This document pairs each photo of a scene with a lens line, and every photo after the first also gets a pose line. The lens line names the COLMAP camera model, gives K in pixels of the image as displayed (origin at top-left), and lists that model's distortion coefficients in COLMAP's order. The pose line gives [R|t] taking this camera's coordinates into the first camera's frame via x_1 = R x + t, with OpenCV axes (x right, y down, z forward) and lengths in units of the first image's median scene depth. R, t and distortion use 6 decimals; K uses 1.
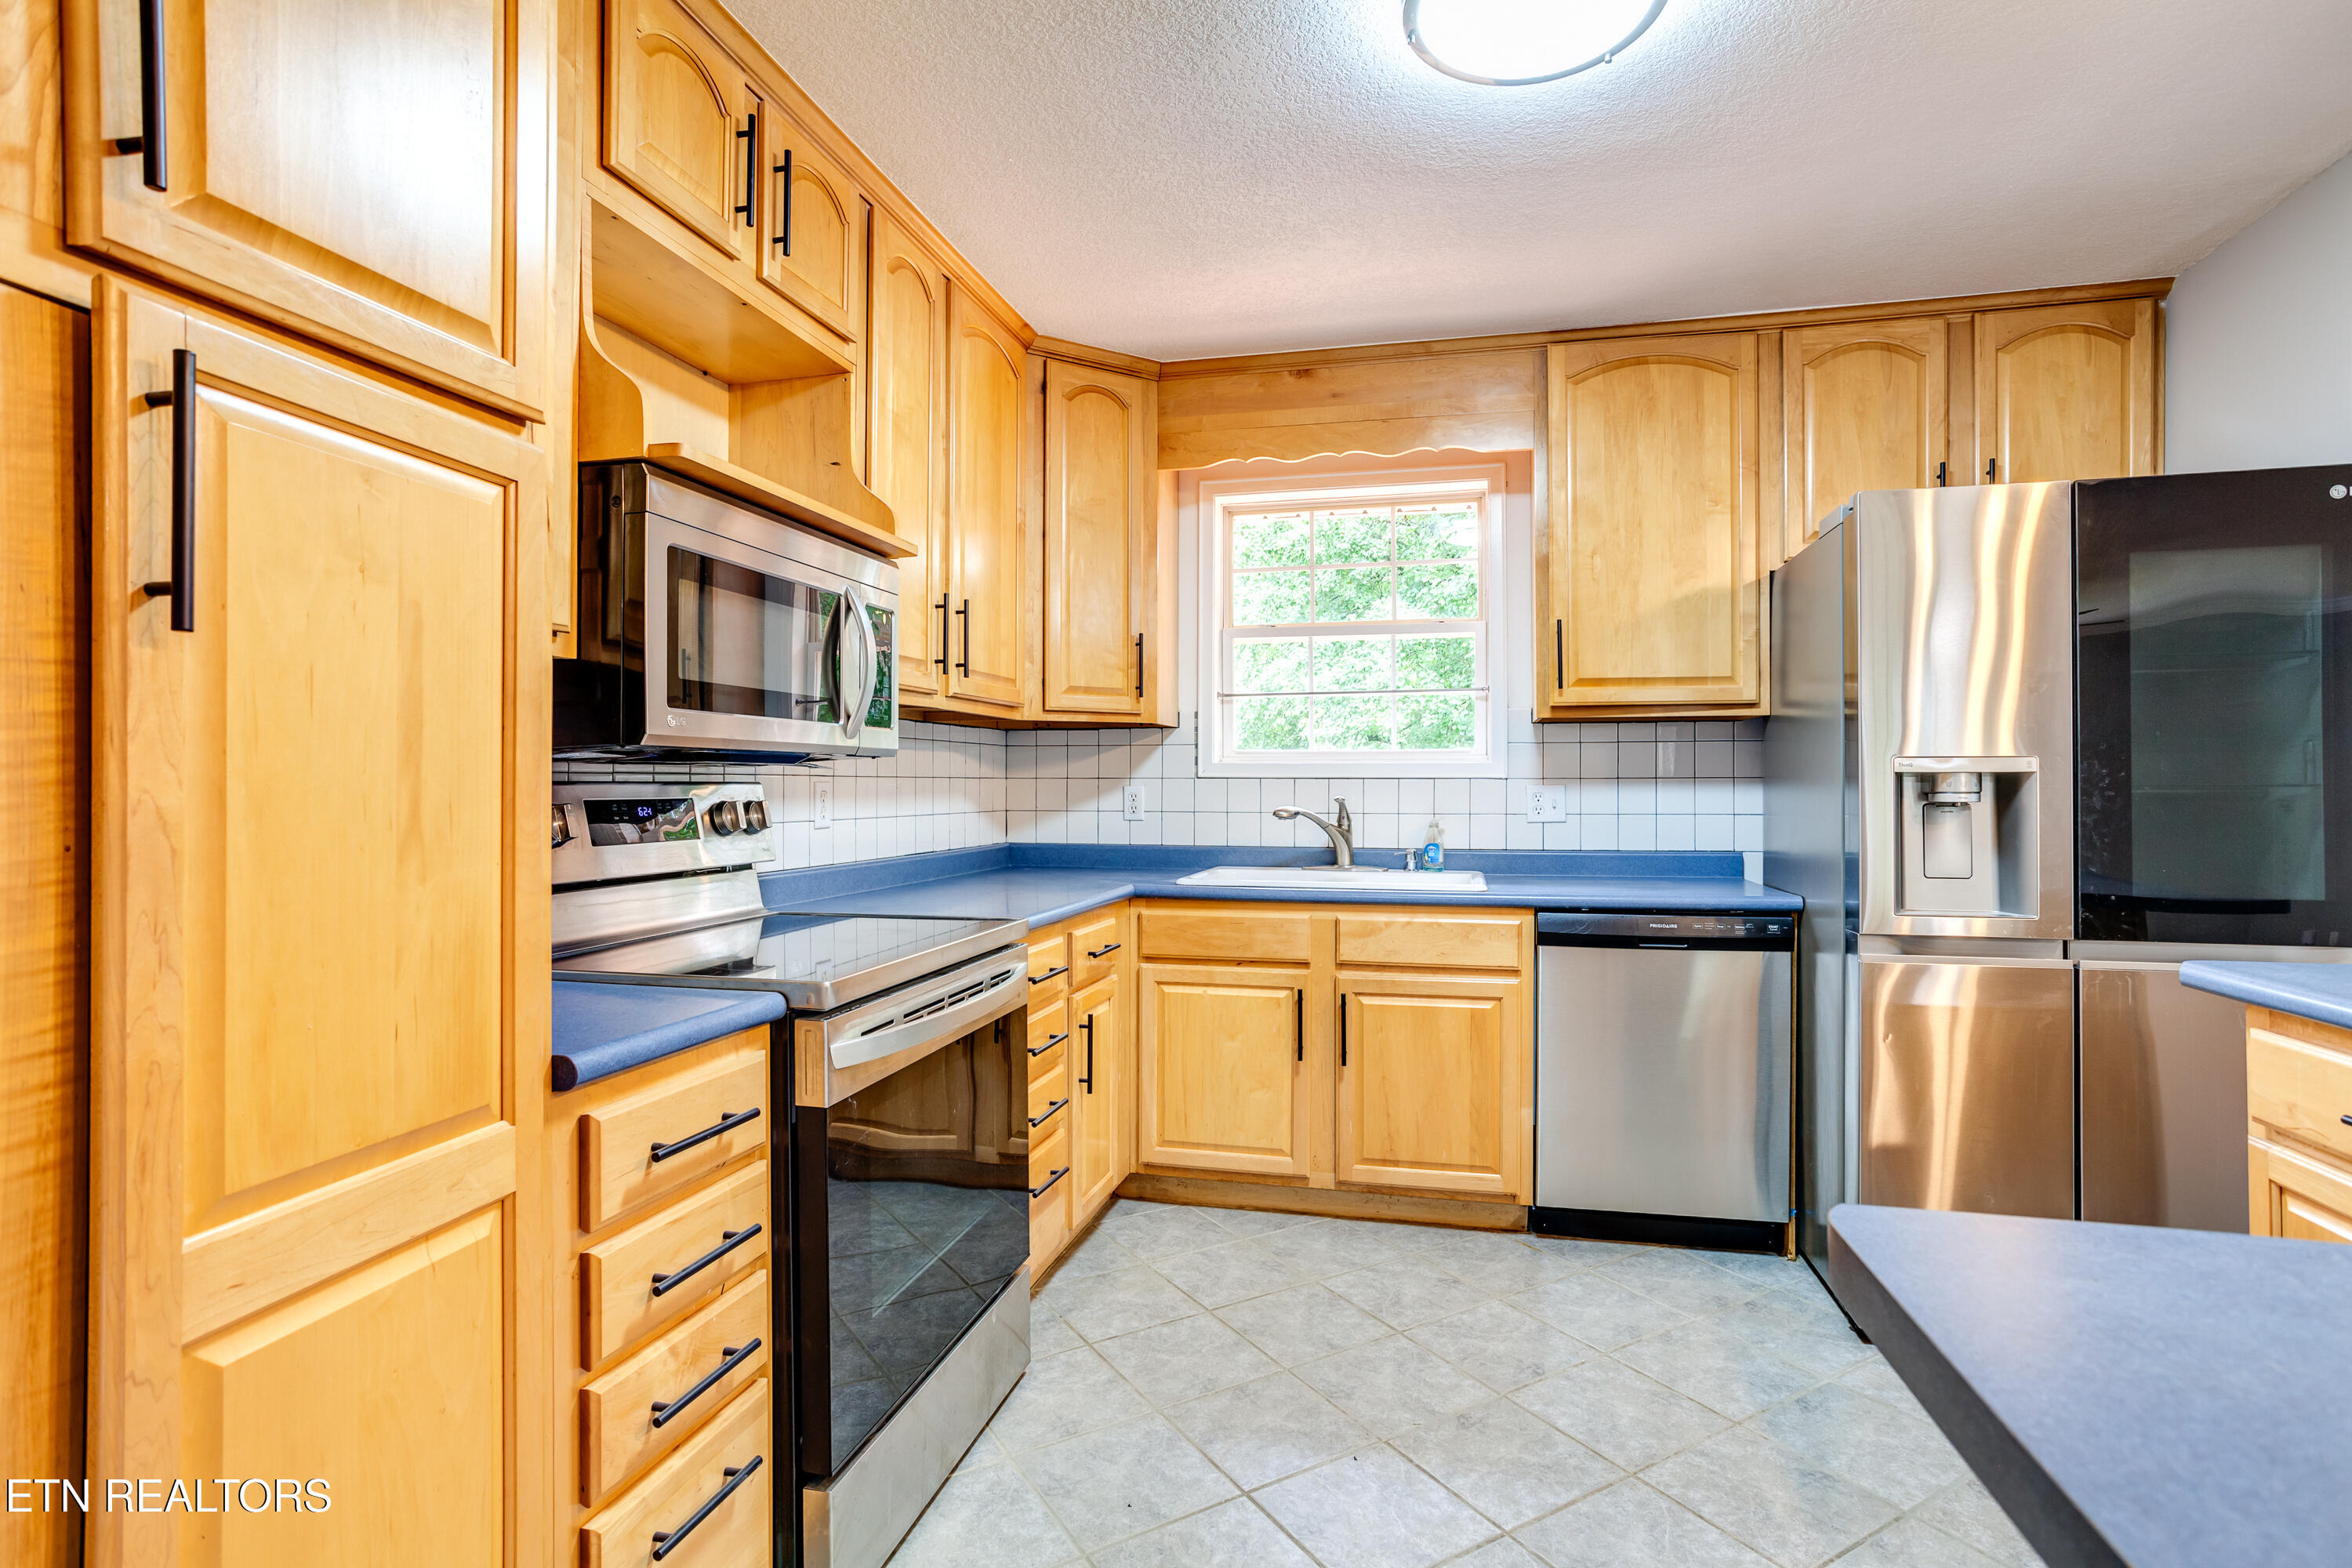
lens RADIAL K [[1128.1, 0, 1213.2], [0, 1128.1, 809.2], [0, 0, 1]] dist [-0.032184, 0.005436]
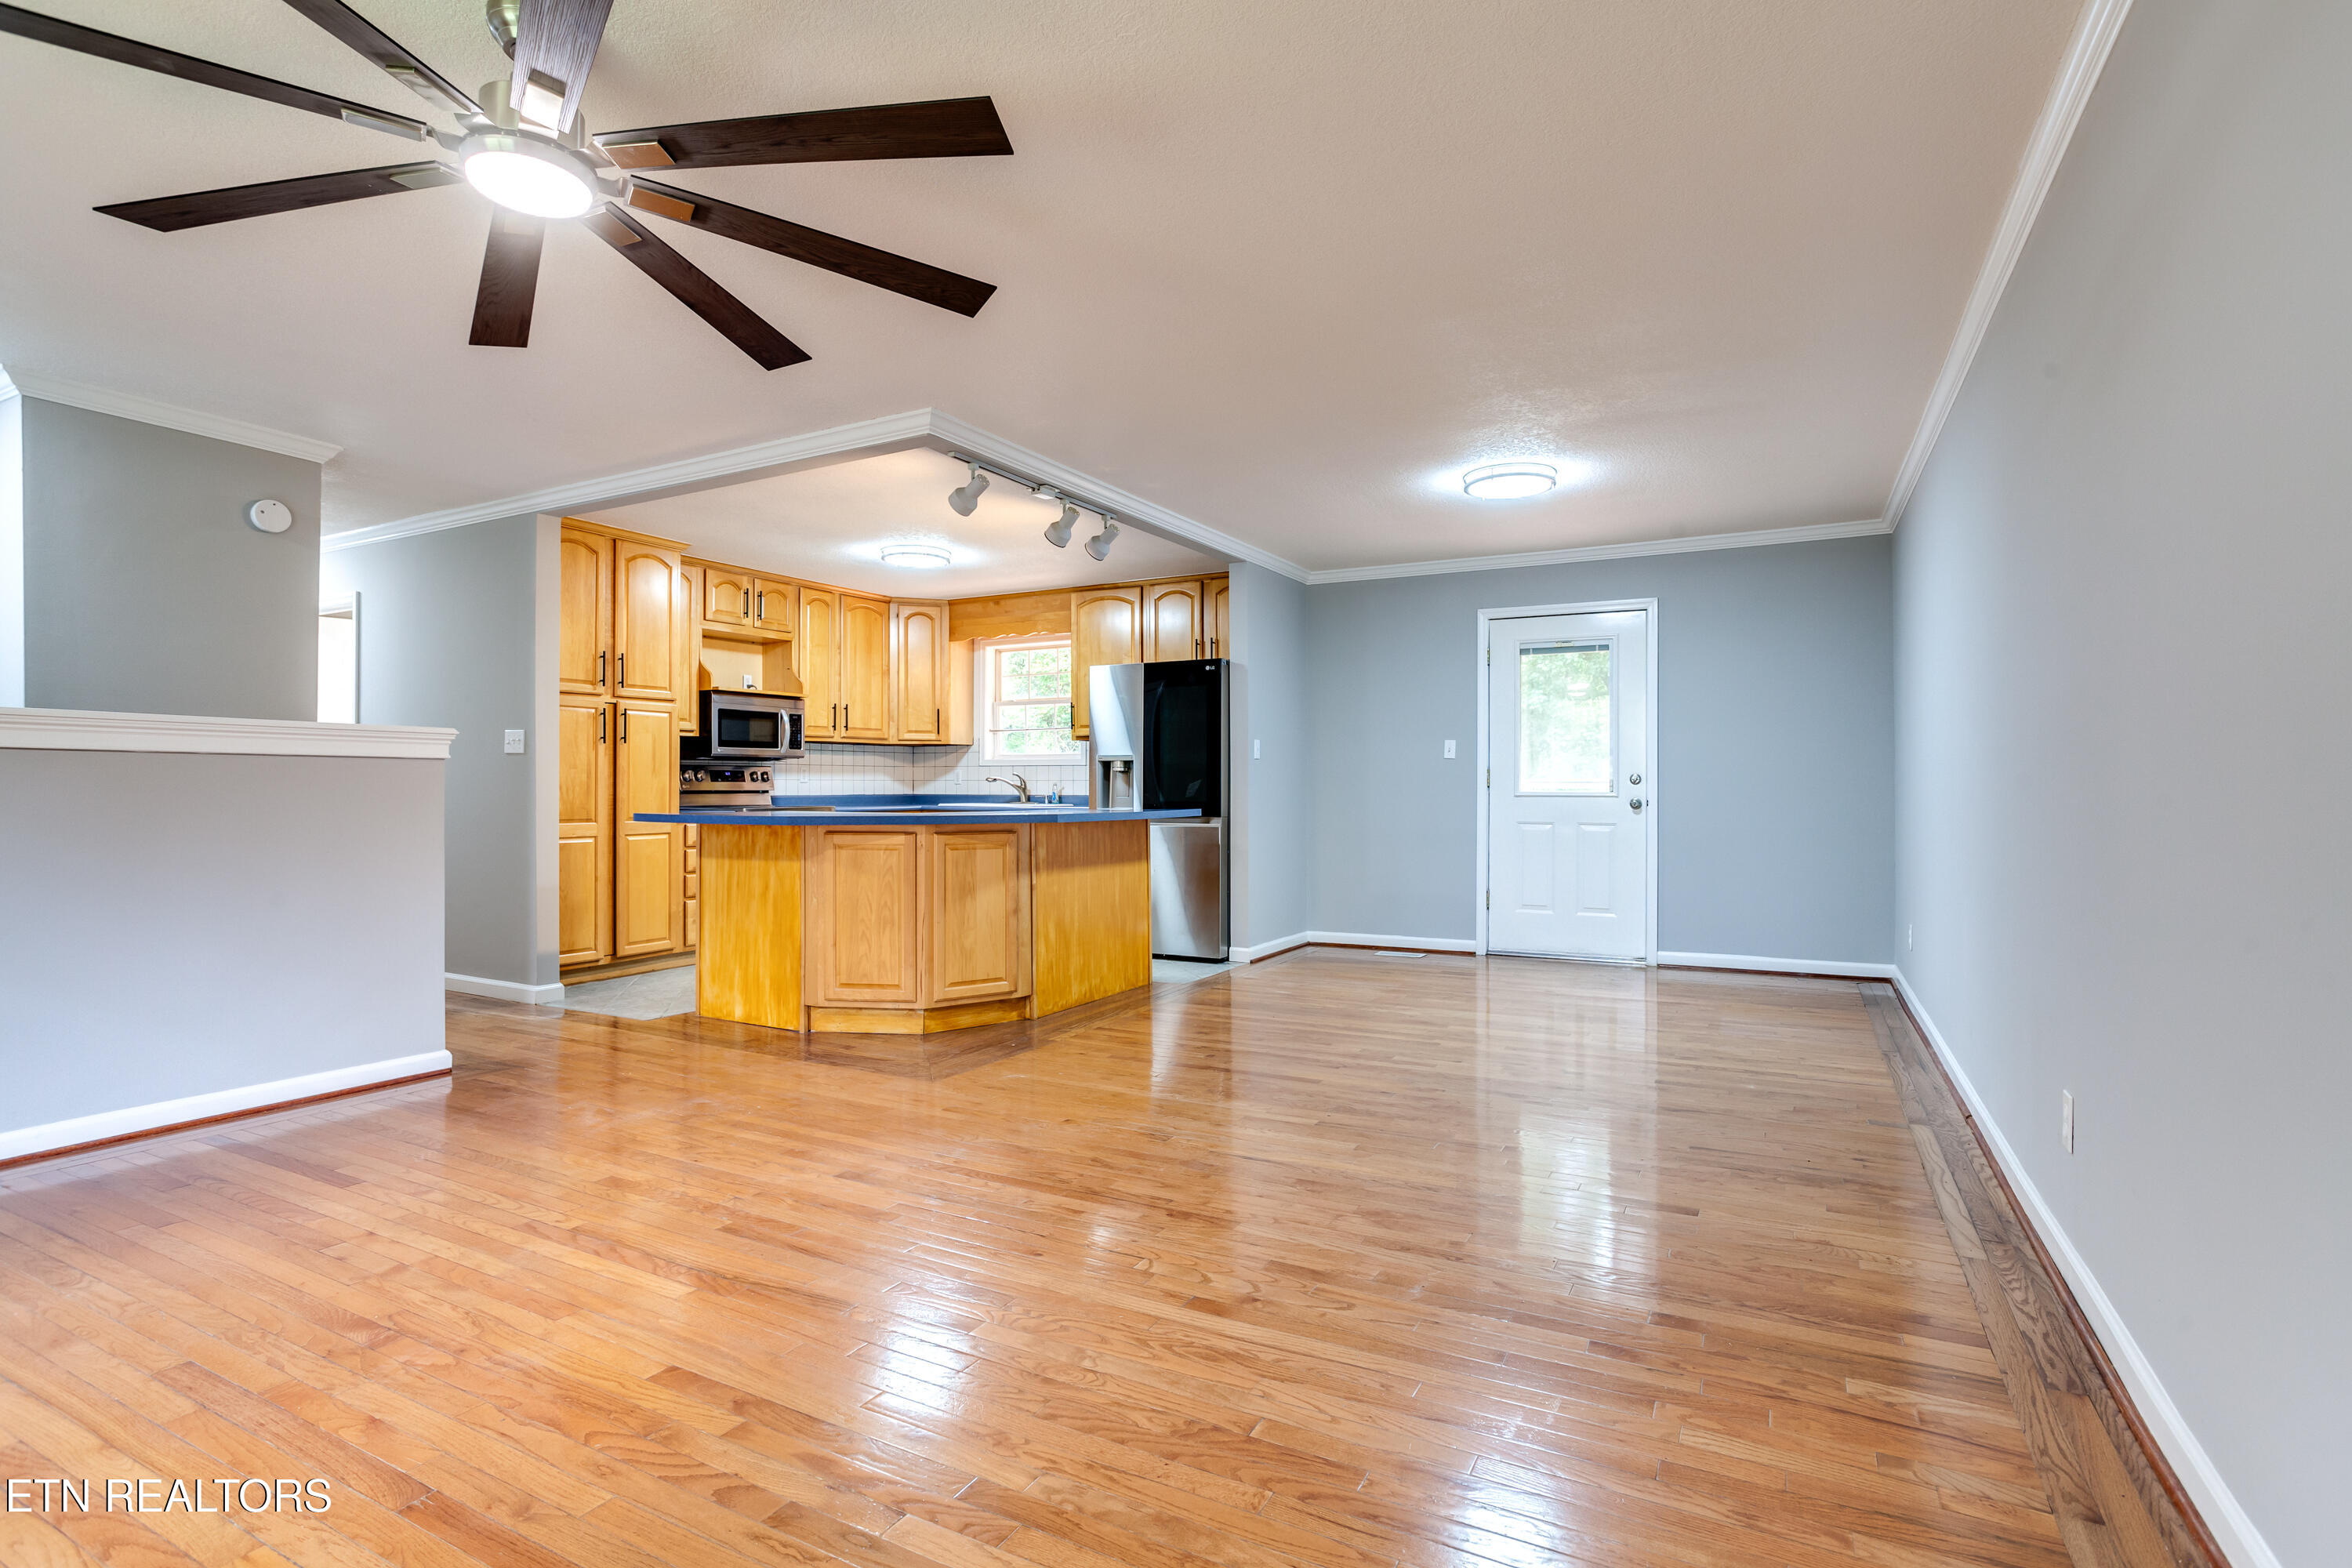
lens RADIAL K [[1128.1, 0, 1186.3], [0, 1128.1, 786.1], [0, 0, 1]] dist [-0.032184, 0.005436]
pose [[0.964126, -0.000323, -0.265445, 1.184369], [-0.005712, 0.999742, -0.021962, 0.071547], [0.265384, 0.022690, 0.963876, -1.321863]]
